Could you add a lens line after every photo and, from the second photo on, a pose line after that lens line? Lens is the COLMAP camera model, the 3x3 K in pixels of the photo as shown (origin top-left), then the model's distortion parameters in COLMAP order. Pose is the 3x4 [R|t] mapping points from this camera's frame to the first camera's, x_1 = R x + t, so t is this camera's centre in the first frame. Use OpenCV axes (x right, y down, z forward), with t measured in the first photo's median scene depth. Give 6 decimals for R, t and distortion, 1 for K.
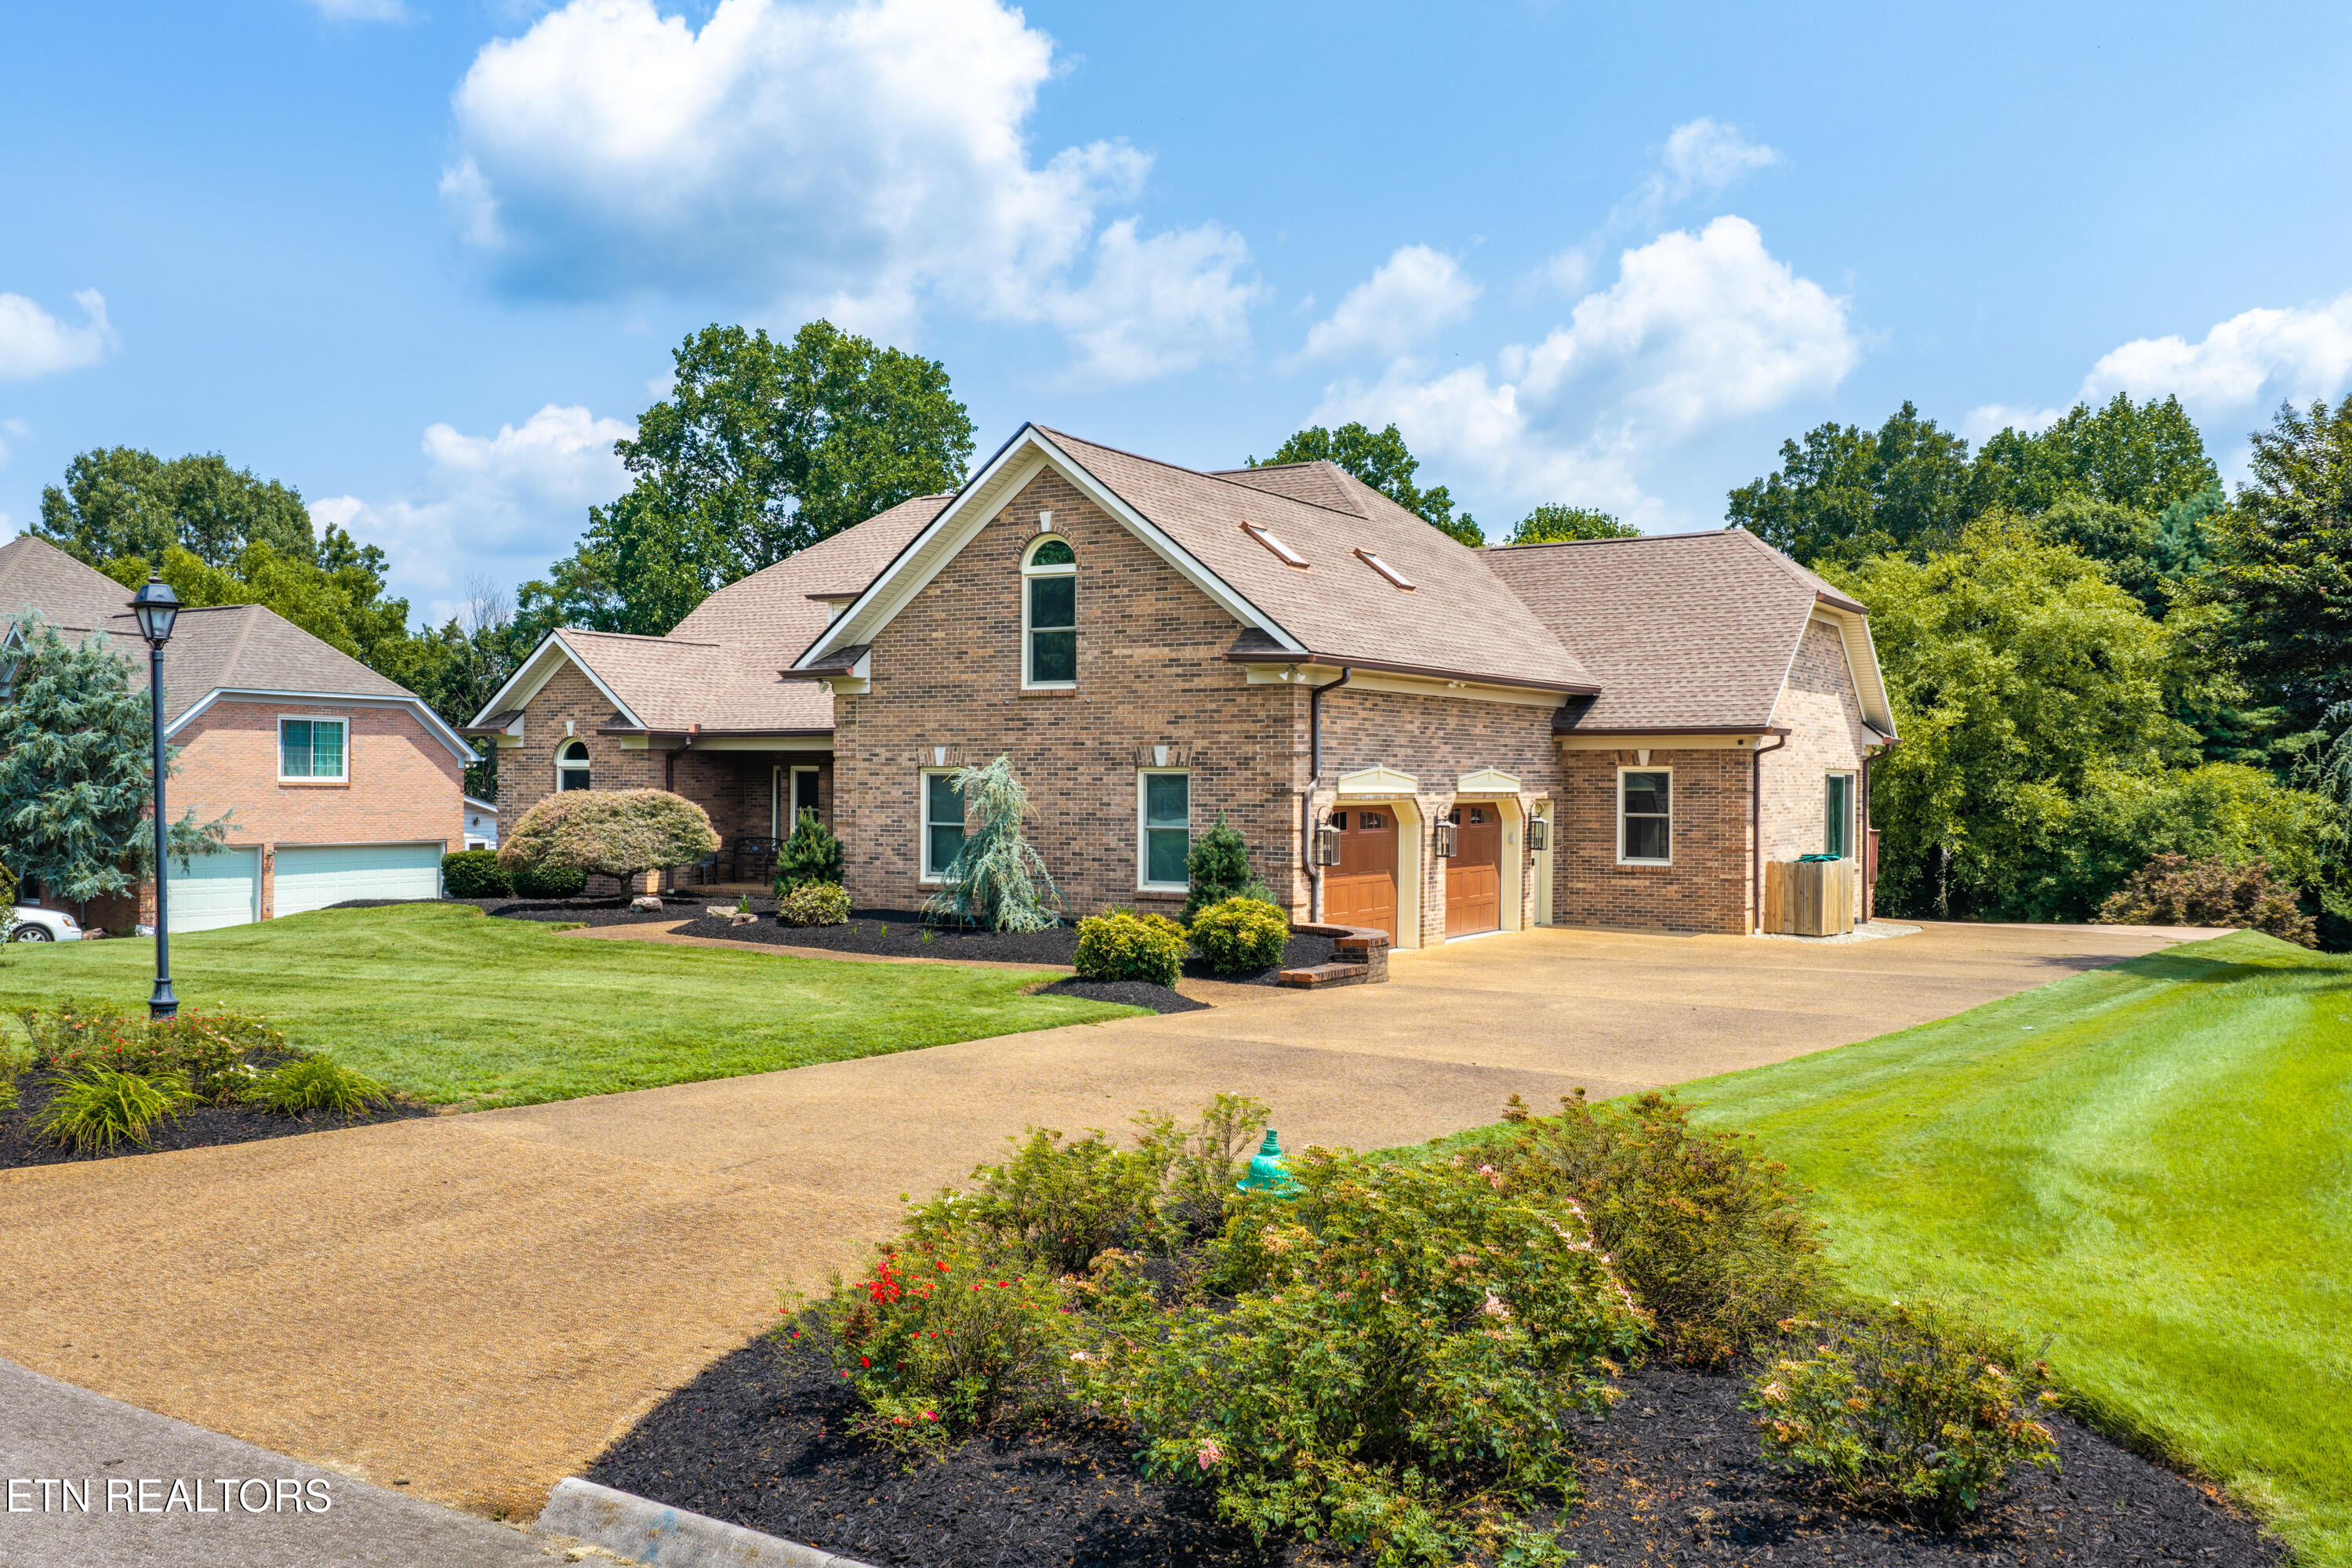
lens RADIAL K [[1947.2, 0, 1173.6], [0, 1947.2, 784.4], [0, 0, 1]] dist [0.001033, 0.004224]
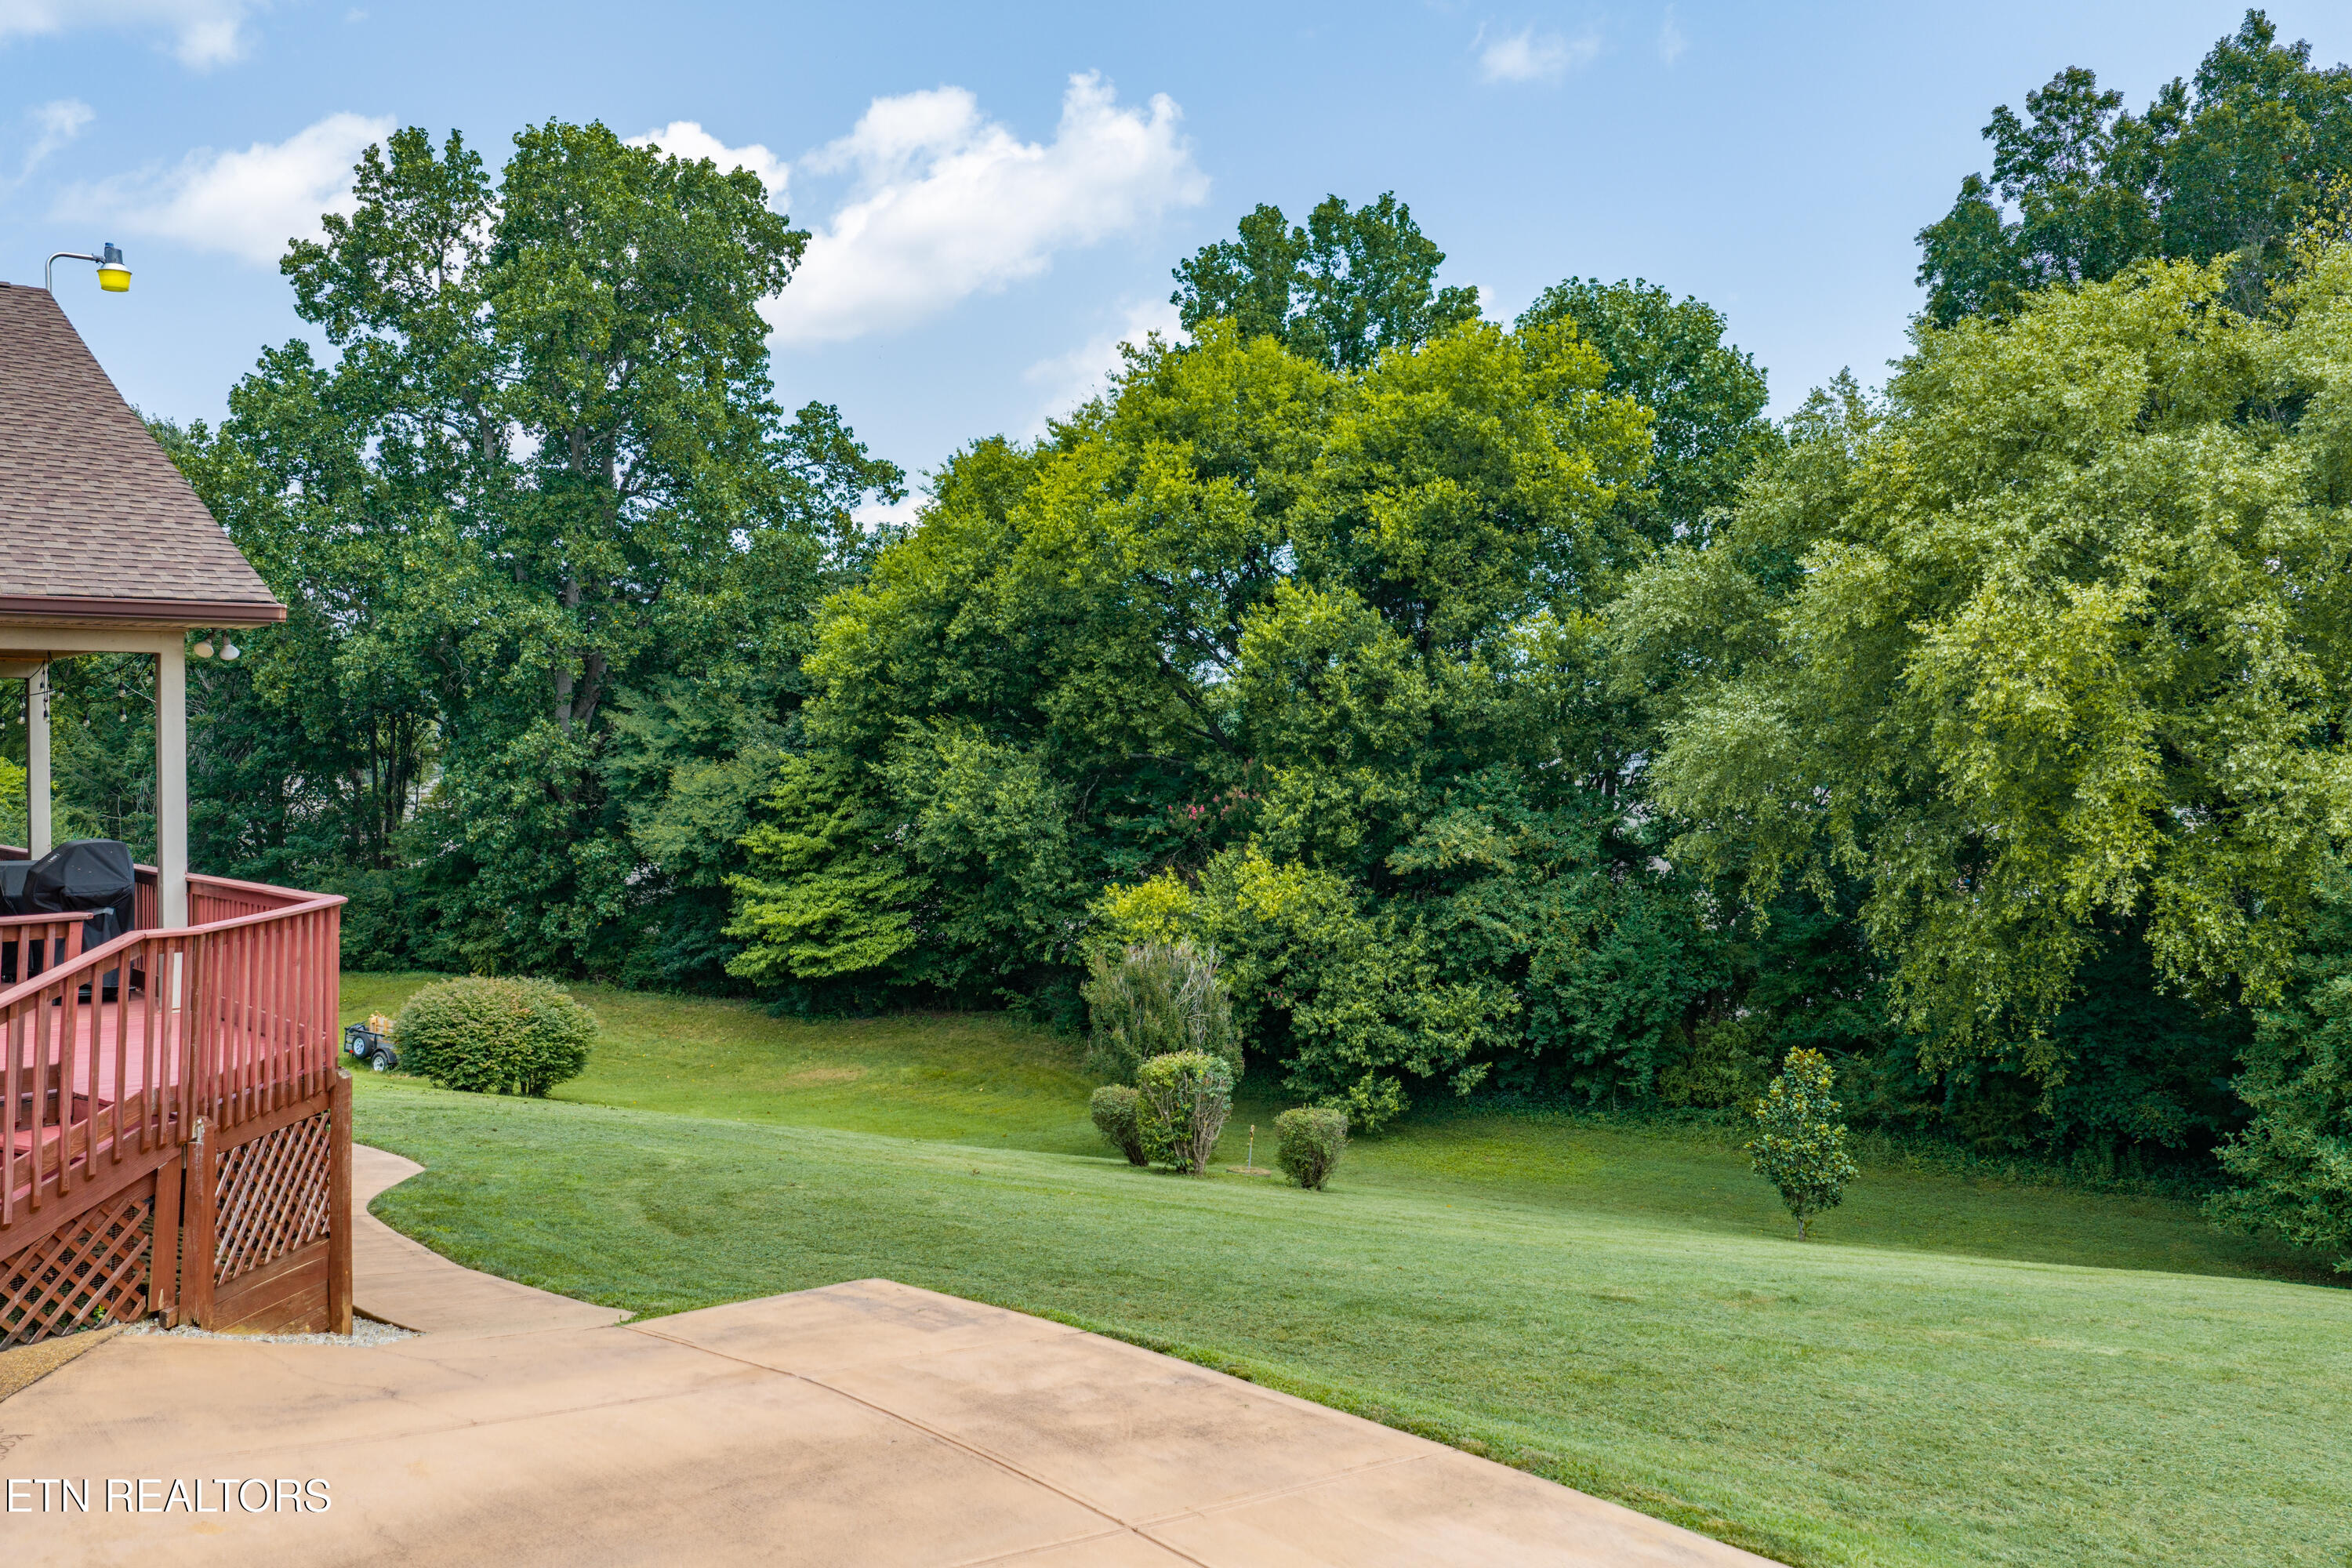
lens RADIAL K [[1947.2, 0, 1190.7], [0, 1947.2, 785.6], [0, 0, 1]] dist [0.001033, 0.004224]
pose [[0.933738, 0.002888, -0.357945, 0.326887], [-0.003375, 0.999994, -0.000736, 0.007561], [0.357941, 0.001895, 0.933742, 0.464918]]
